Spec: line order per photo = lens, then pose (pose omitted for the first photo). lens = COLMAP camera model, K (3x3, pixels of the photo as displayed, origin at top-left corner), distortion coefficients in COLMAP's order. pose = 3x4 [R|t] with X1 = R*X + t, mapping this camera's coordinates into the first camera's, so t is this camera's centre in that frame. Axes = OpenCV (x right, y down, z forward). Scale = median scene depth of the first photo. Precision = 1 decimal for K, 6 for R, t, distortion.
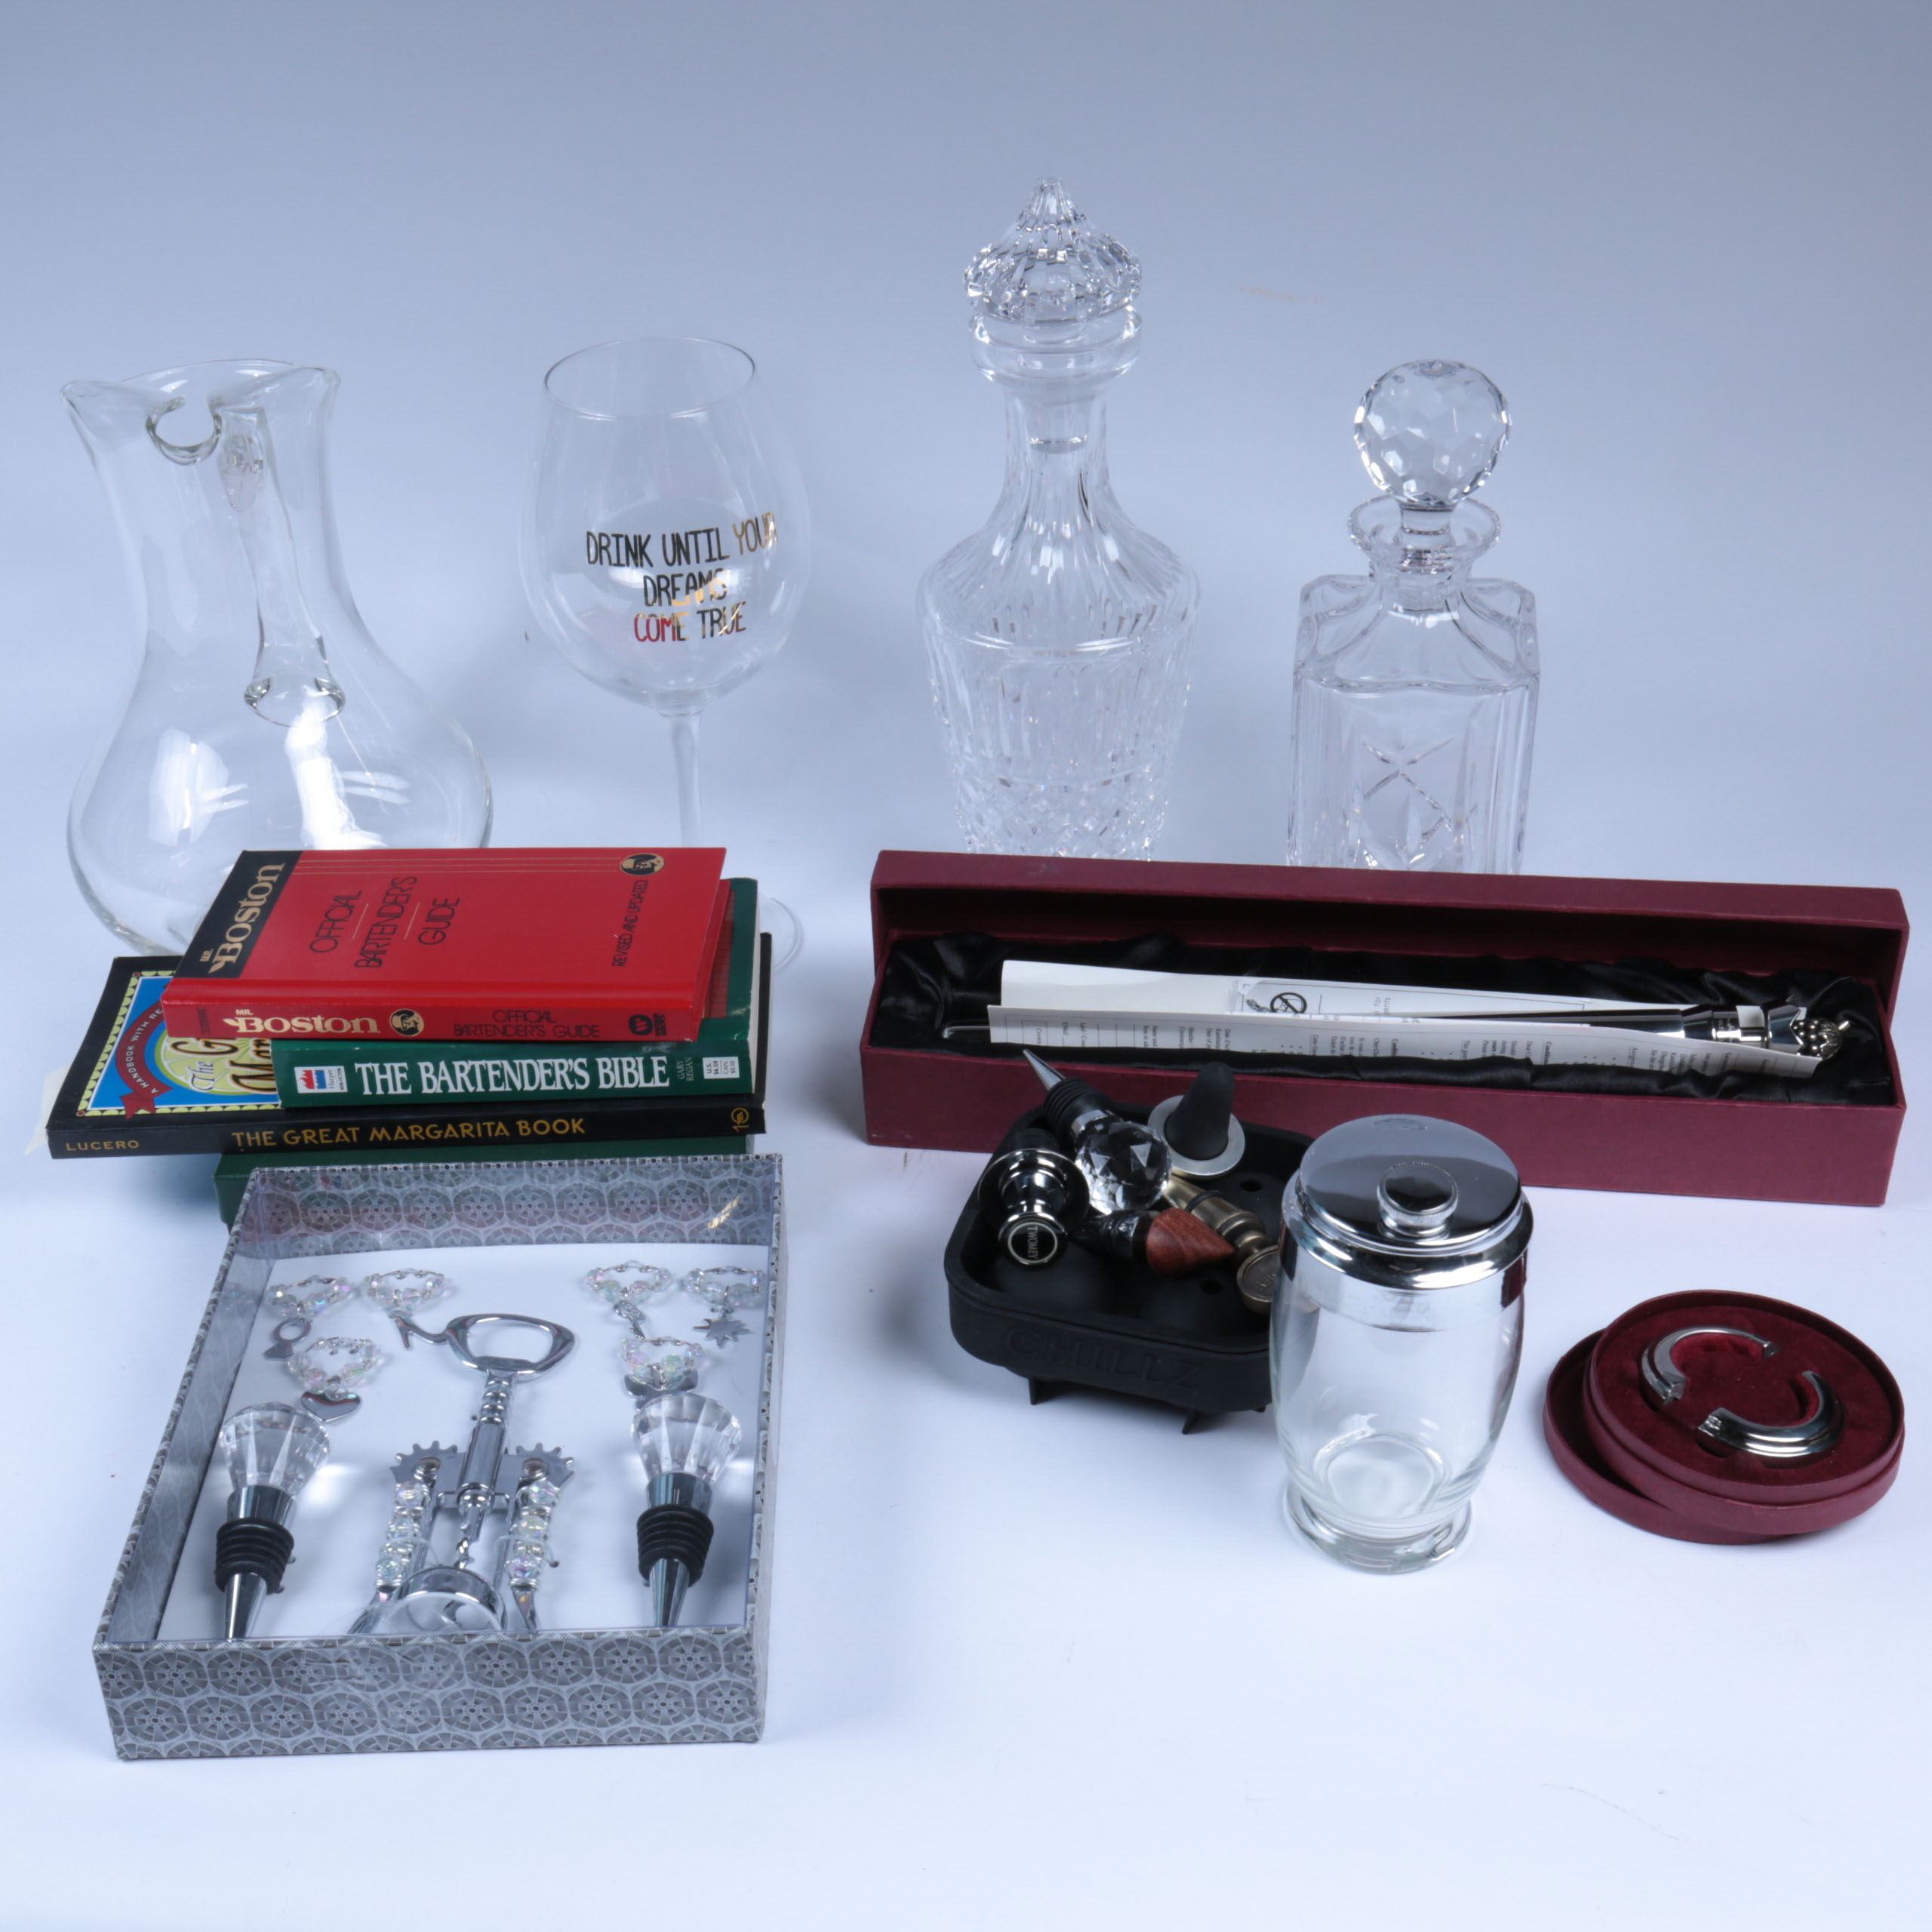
lens RADIAL K [[2836.1, 0, 966.0], [0, 2836.1, 966.0], [0, 0, 1]] dist [0.027885, -0.071441]
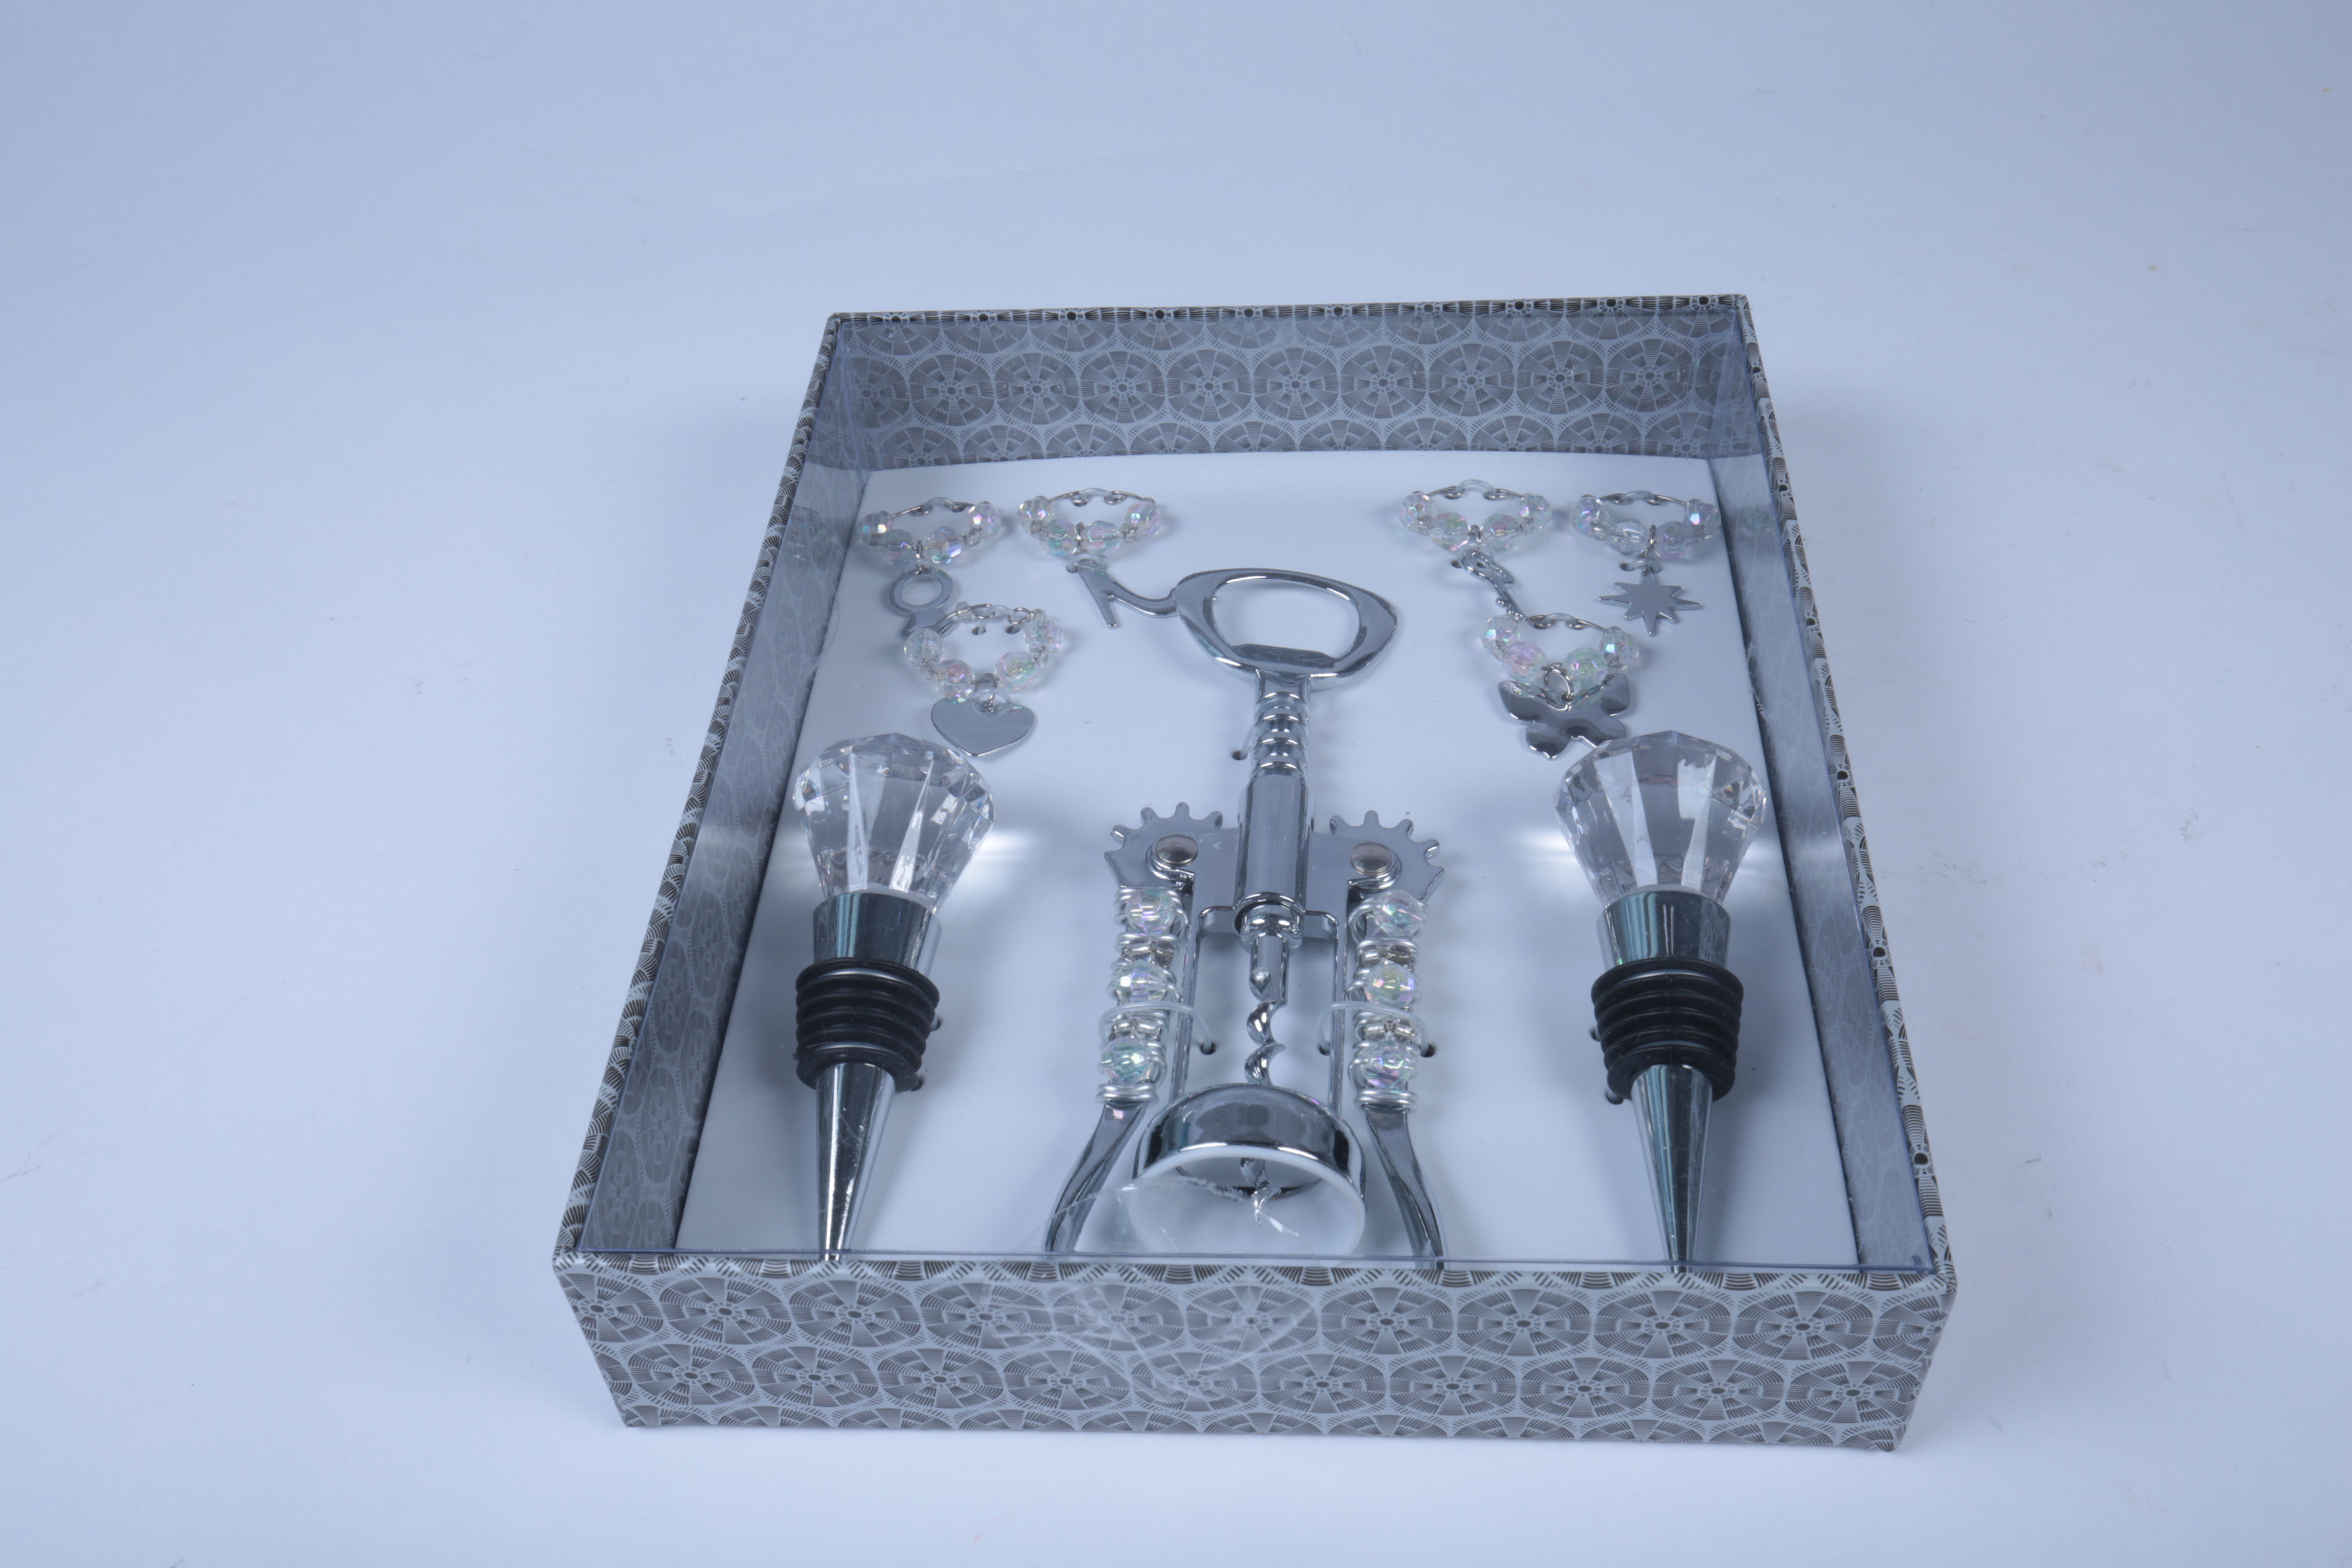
lens RADIAL K [[2306.2, 0, 1242.2], [0, 2306.2, 782.3], [0, 0, 1]] dist [0.009246, -0.001524]
pose [[0.998172, 0.019818, -0.057093, -0.148172], [-0.006430, 0.974170, 0.225724, 0.062163], [0.060092, -0.224944, 0.972517, 0.562542]]
